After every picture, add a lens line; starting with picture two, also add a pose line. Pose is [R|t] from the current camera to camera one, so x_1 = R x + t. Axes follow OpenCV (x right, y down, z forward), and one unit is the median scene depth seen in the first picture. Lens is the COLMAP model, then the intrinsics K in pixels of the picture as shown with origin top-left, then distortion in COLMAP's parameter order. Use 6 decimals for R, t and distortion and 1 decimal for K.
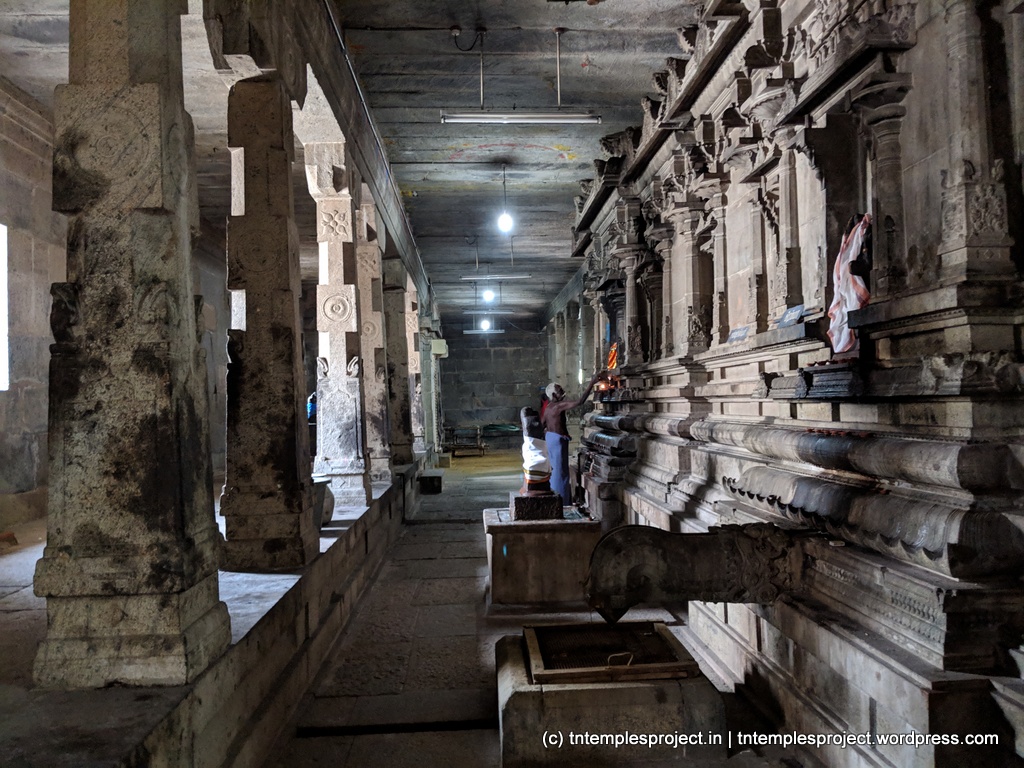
lens RADIAL K [[816.4, 0, 512.4], [0, 816.4, 384.4], [0, 0, 1]] dist [0.008366, -0.043033]
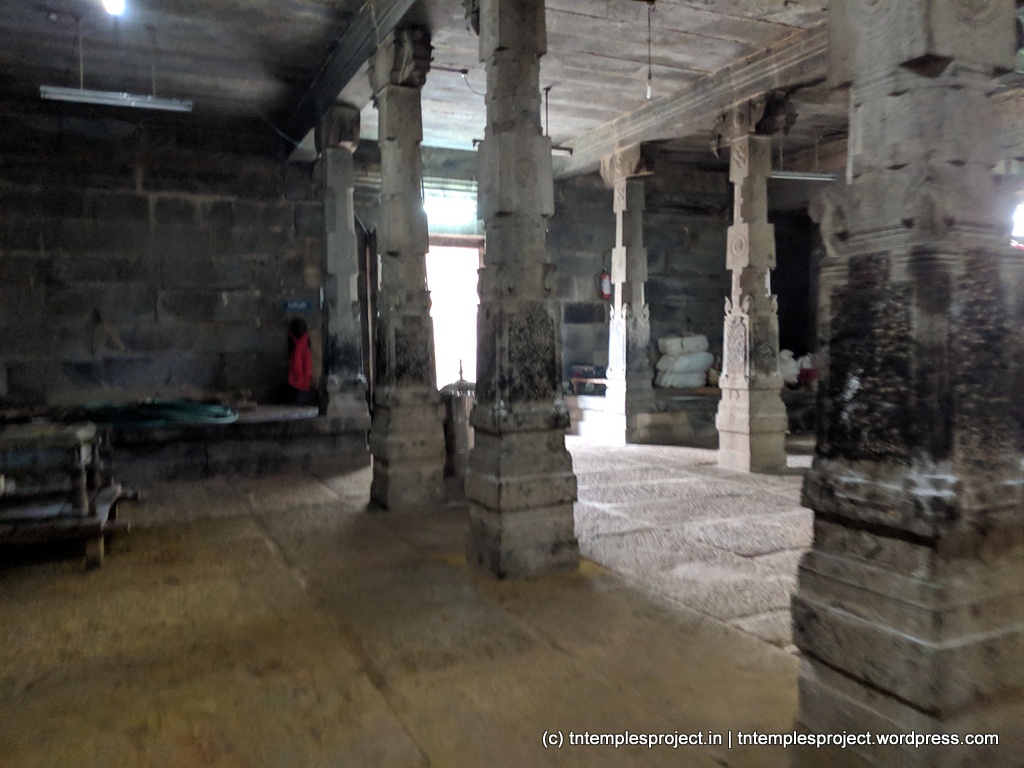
lens RADIAL K [[816.4, 0, 512.6], [0, 816.4, 382.6], [0, 0, 1]] dist [0.008366, -0.043033]
pose [[0.928983, -0.004395, 0.370097, -0.014523], [-0.021382, 0.997622, 0.065519, 0.019804], [-0.369505, -0.068779, 0.926680, 0.848106]]
